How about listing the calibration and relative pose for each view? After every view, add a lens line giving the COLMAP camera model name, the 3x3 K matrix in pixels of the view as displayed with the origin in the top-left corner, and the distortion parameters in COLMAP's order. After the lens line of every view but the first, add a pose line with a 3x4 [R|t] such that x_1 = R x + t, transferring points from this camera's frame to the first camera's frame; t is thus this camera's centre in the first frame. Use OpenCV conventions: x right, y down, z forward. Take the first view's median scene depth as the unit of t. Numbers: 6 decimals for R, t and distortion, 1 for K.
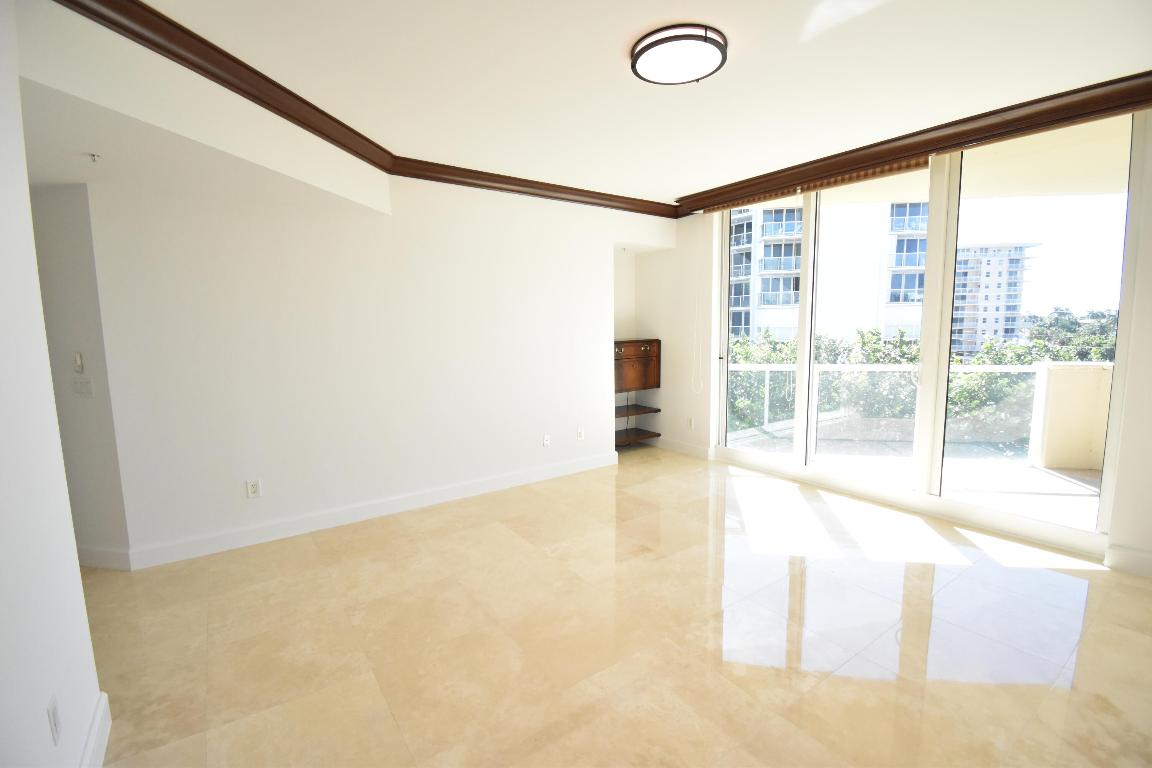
lens RADIAL K [[502.6, 0, 580.2], [0, 502.6, 381.5], [0, 0, 1]] dist [0.017168, -0.018034]
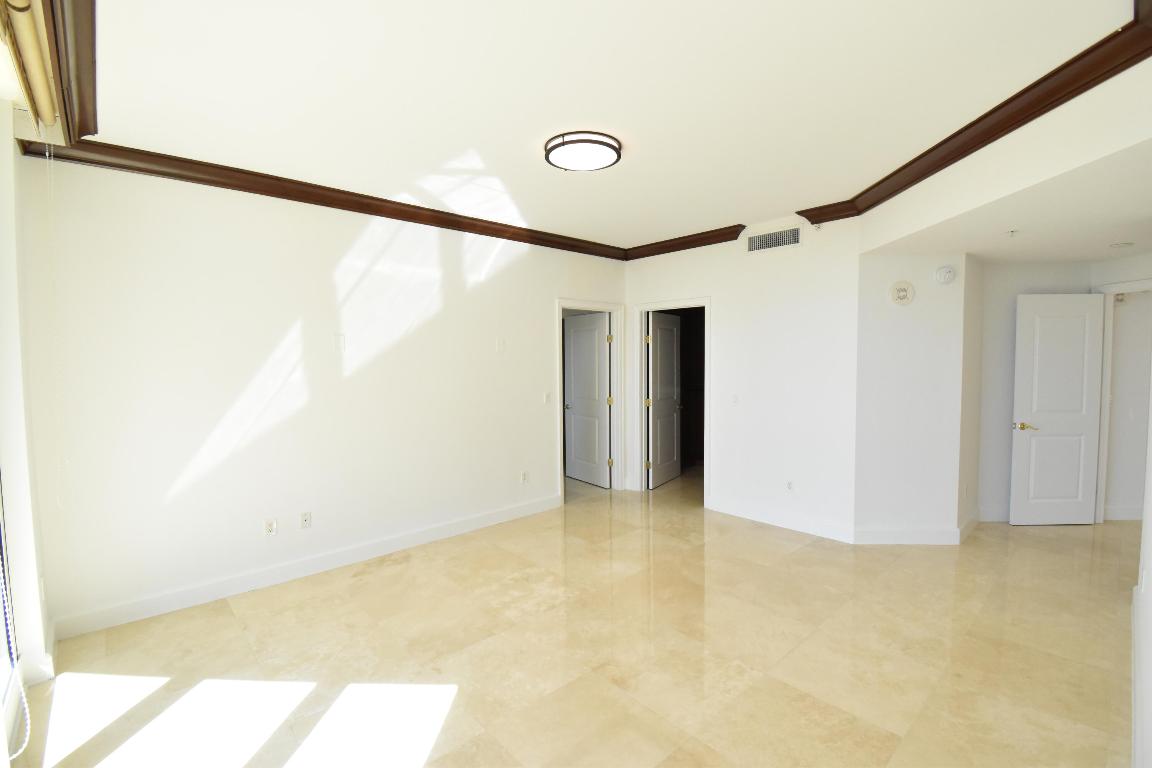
lens RADIAL K [[507.2, 0, 579.8], [0, 507.2, 382.8], [0, 0, 1]] dist [0.017550, -0.023840]
pose [[-0.992646, 0.025488, -0.118340, 0.234233], [0.006211, 0.987019, 0.160485, -0.181609], [0.120895, 0.158569, -0.979918, 1.479611]]
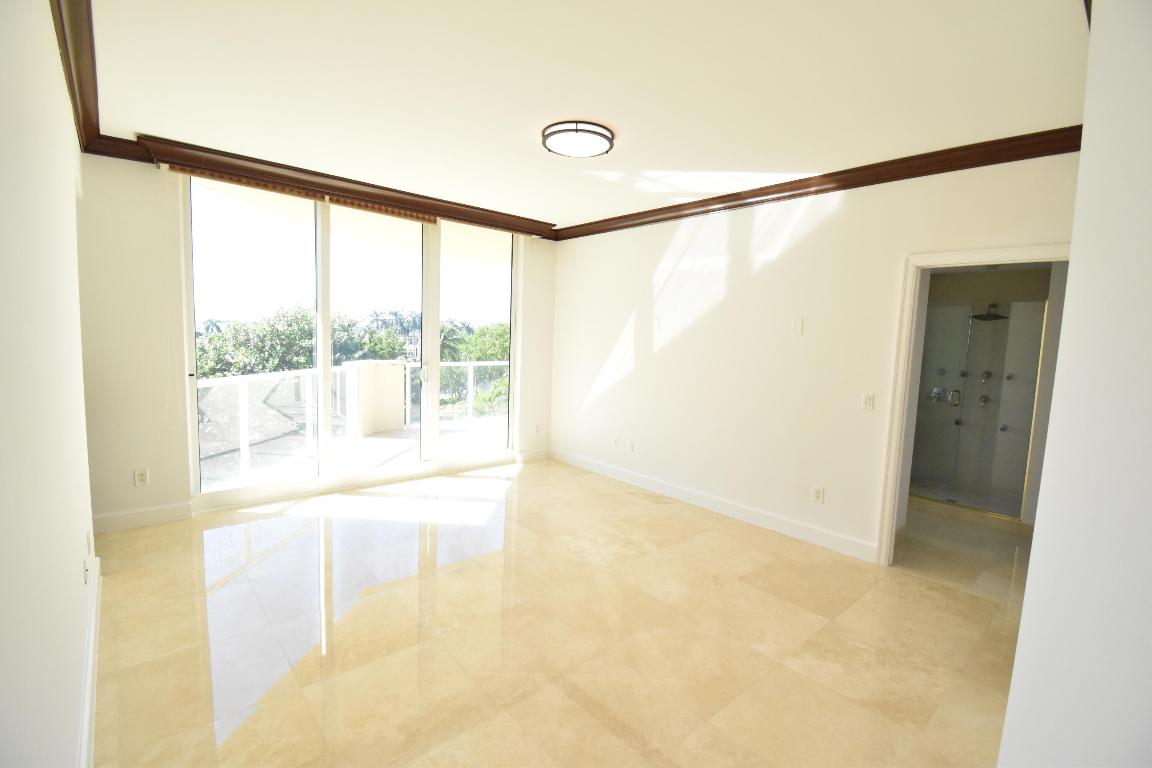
lens RADIAL K [[502.6, 0, 580.2], [0, 502.6, 381.5], [0, 0, 1]] dist [0.017168, -0.018034]
pose [[-0.097994, -0.079653, 0.991994, -0.745396], [0.077982, 0.993112, 0.087446, -0.084579], [-0.992127, 0.085927, -0.091108, 0.750434]]
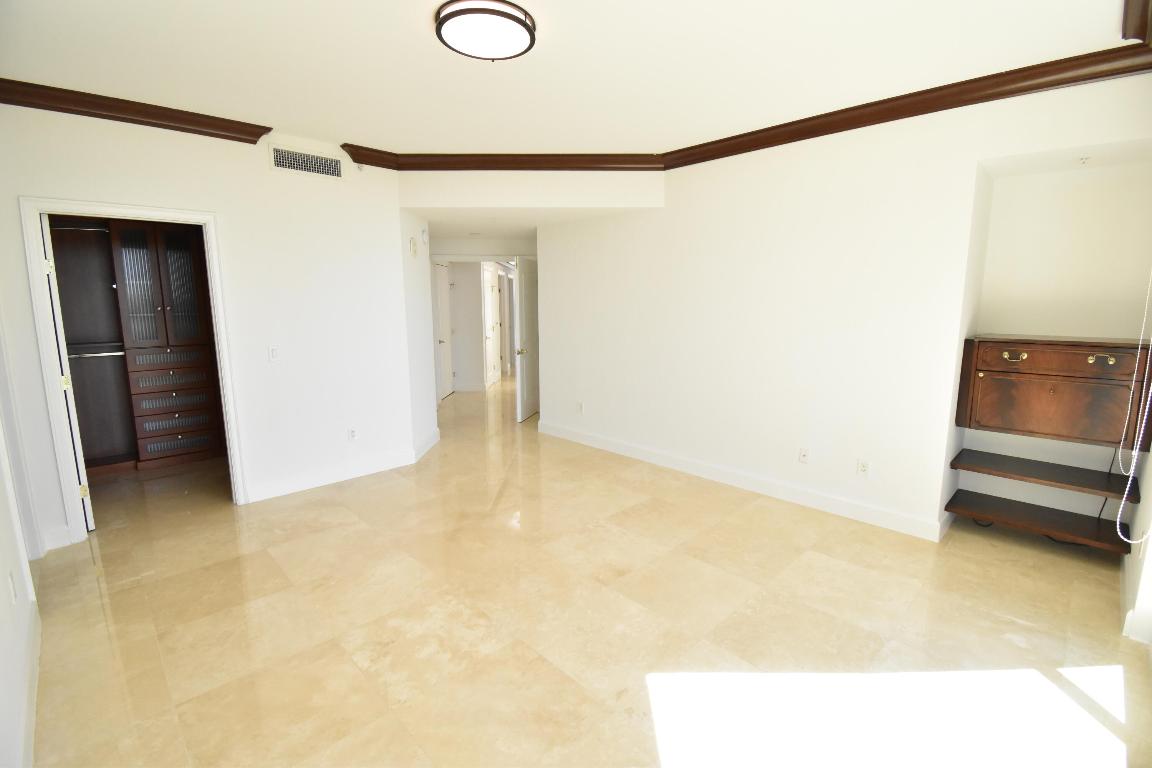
lens RADIAL K [[504.0, 0, 580.4], [0, 504.0, 383.8], [0, 0, 1]] dist [0.015518, -0.017863]
pose [[0.152084, 0.171474, -0.973379, 0.812391], [-0.110889, 0.981578, 0.155592, -0.096862], [0.982127, 0.084274, 0.168297, 0.690934]]
